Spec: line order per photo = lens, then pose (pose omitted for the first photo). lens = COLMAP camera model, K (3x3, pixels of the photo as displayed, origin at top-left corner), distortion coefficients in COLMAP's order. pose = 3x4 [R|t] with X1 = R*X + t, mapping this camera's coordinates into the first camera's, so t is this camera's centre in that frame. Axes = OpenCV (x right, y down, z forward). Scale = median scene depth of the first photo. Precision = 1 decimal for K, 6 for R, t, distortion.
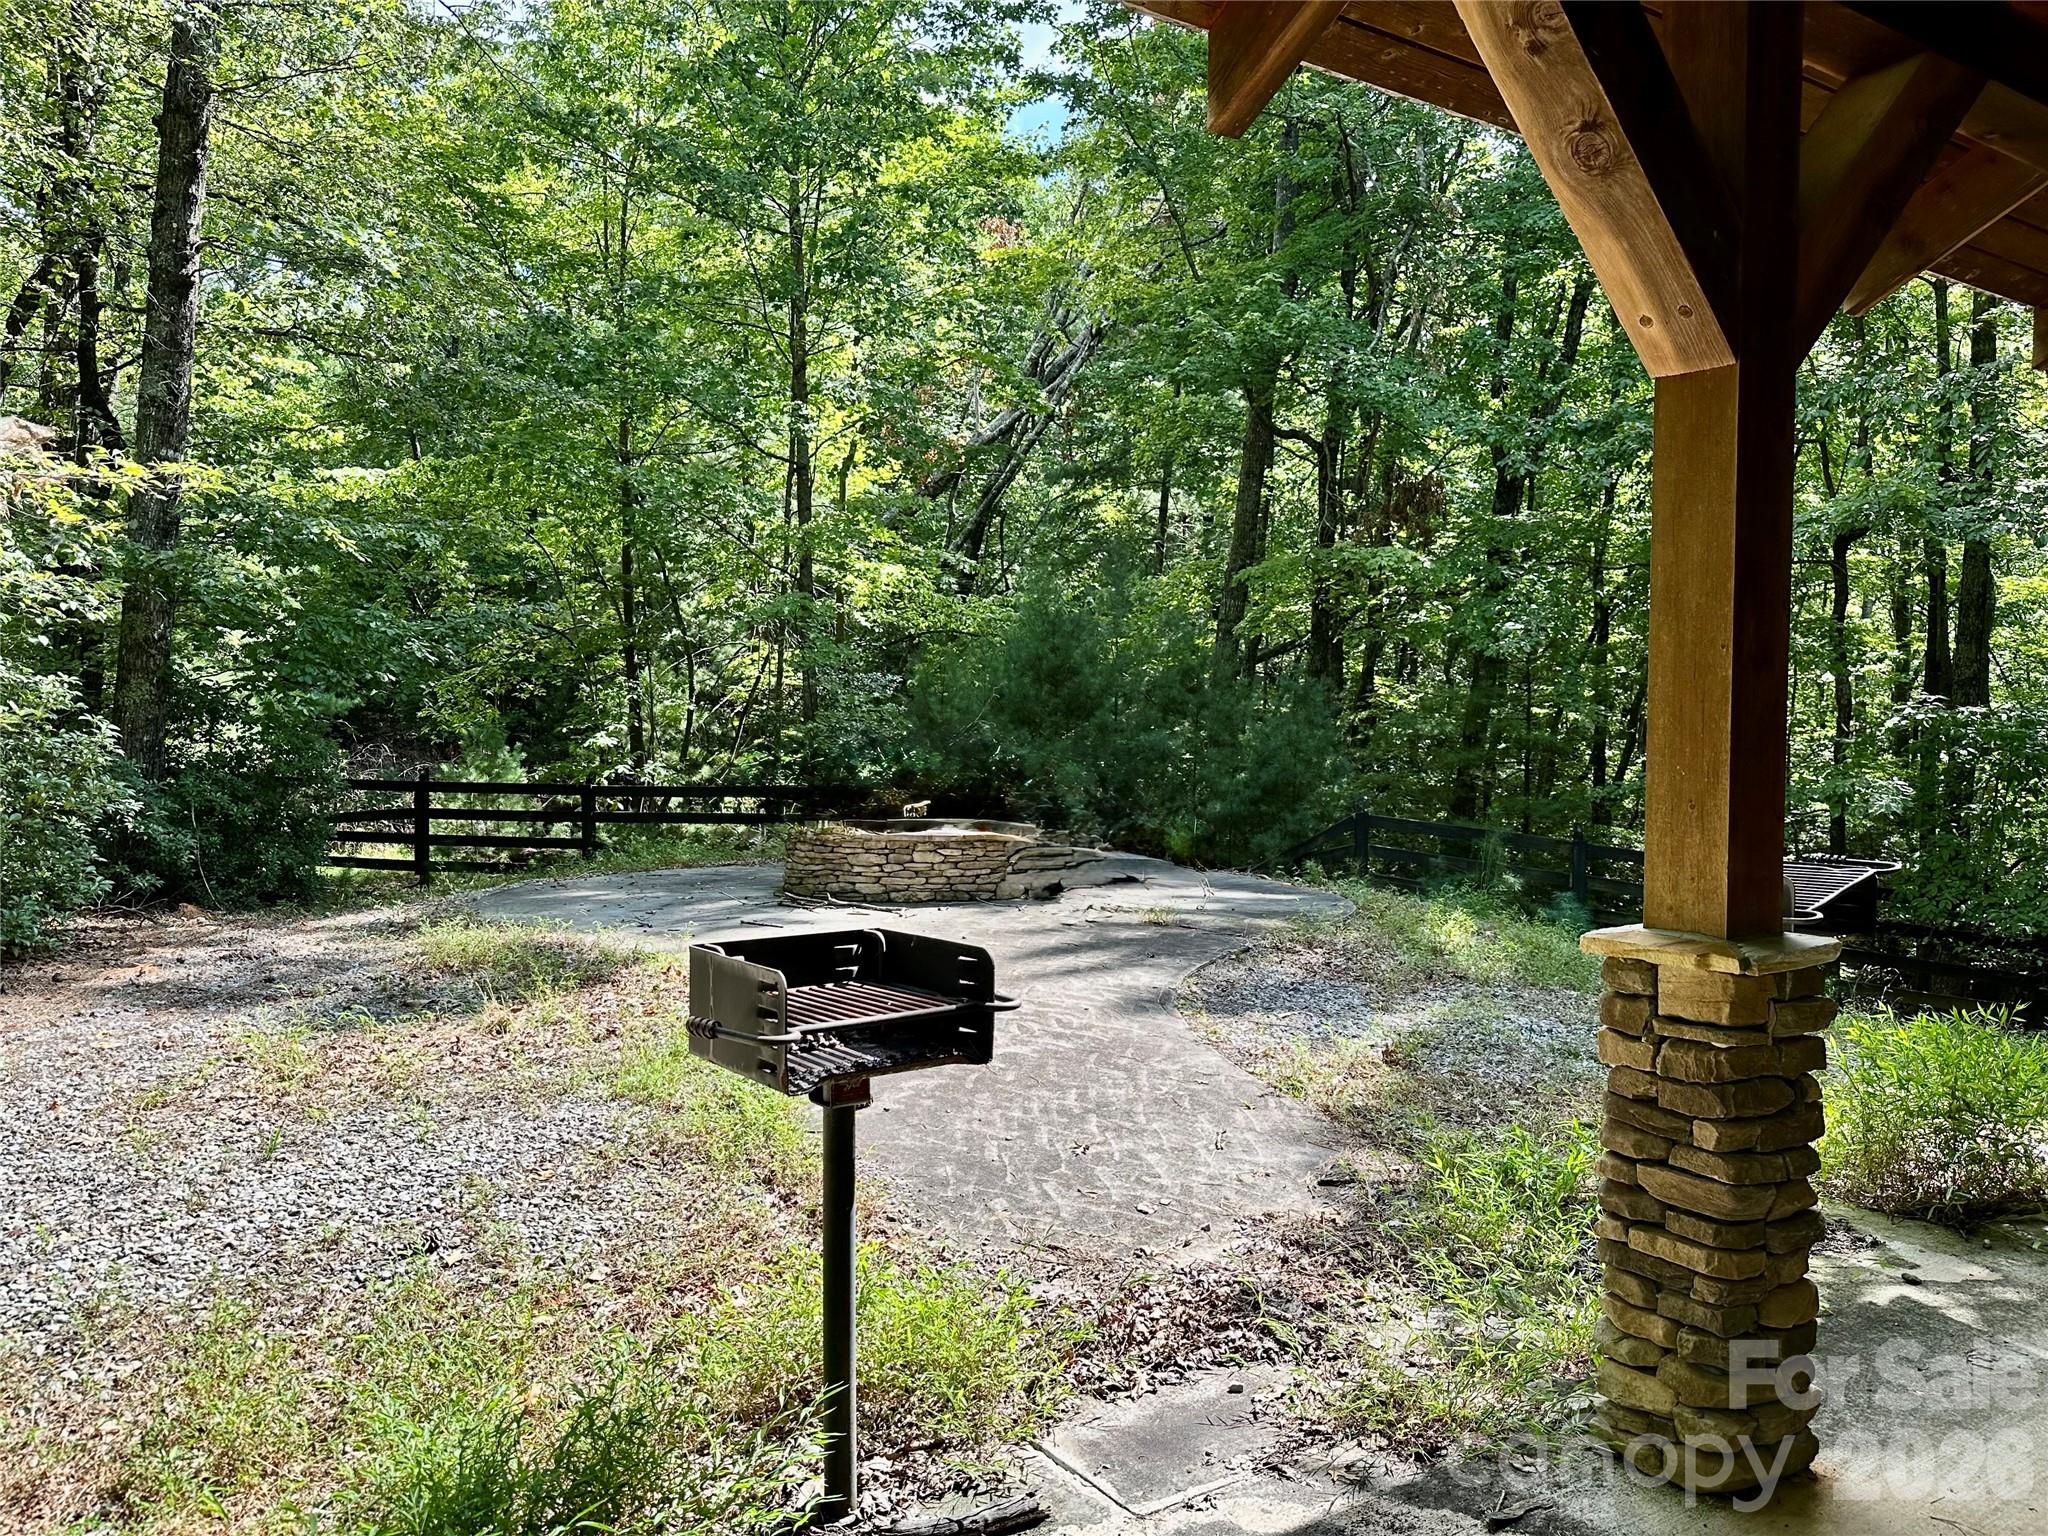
lens RADIAL K [[1471.9, 0, 1024.0], [0, 1471.9, 768.0], [0, 0, 1]] dist [0.000520, -0.000965]
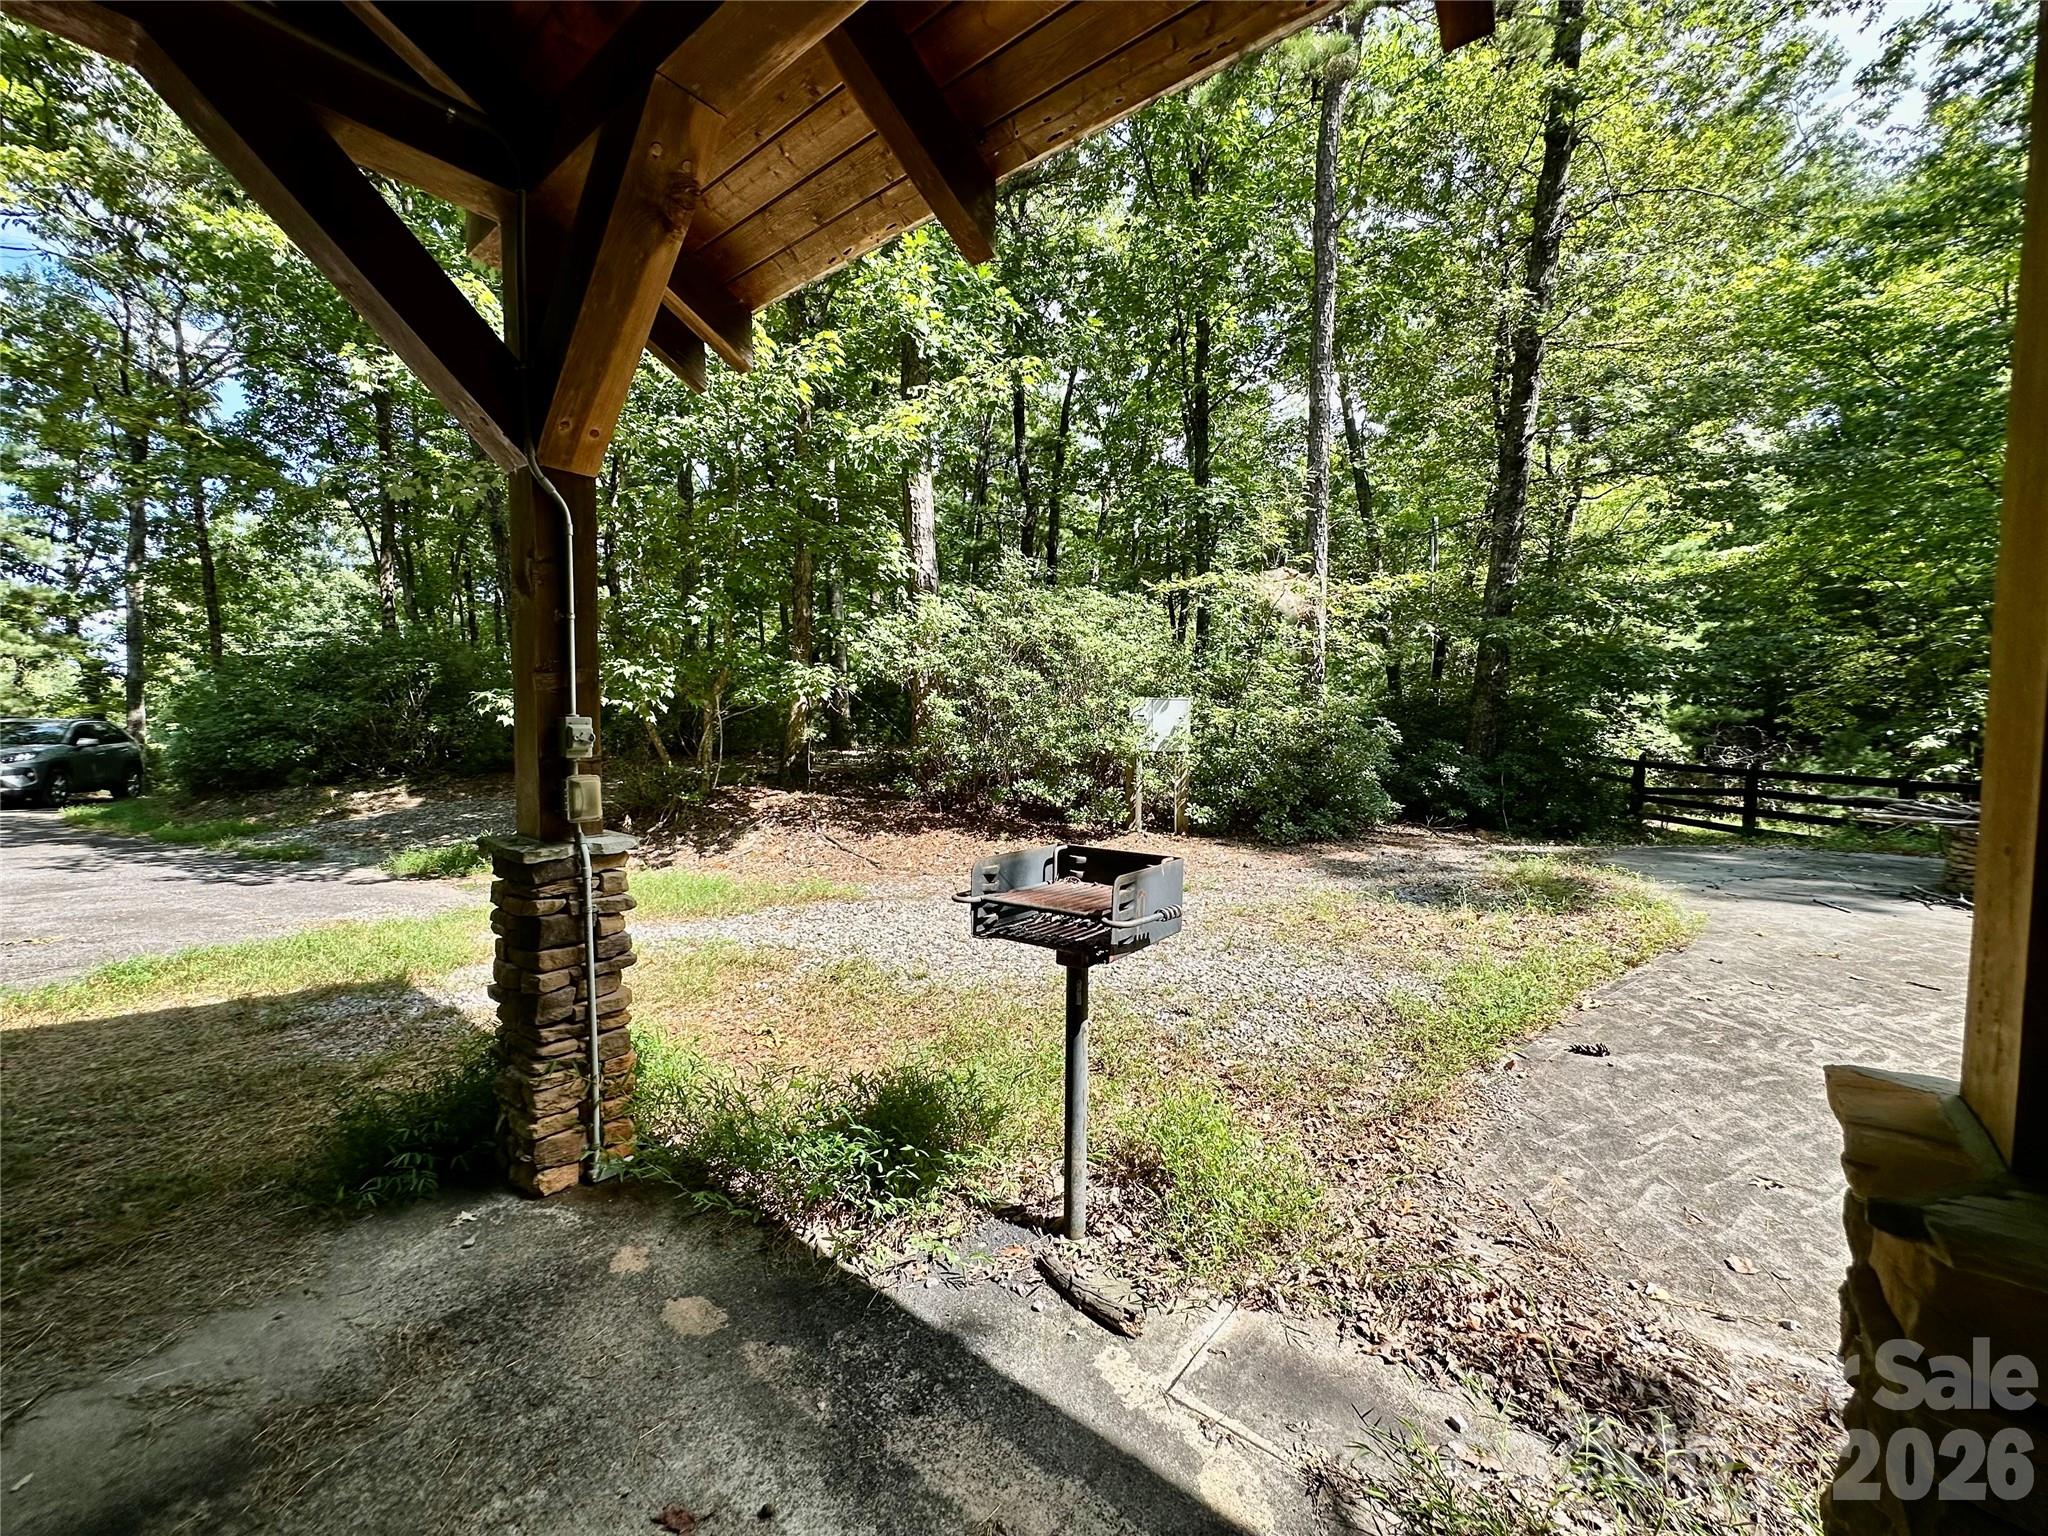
lens RADIAL K [[827.0, 0, 1024.0], [0, 827.0, 768.0], [0, 0, 1]] dist [-0.002736, 0.002540]
pose [[0.328503, 0.062073, -0.942461, 0.390056], [-0.041028, 0.997834, 0.051419, -0.011421], [0.943612, 0.021776, 0.330338, 0.407495]]
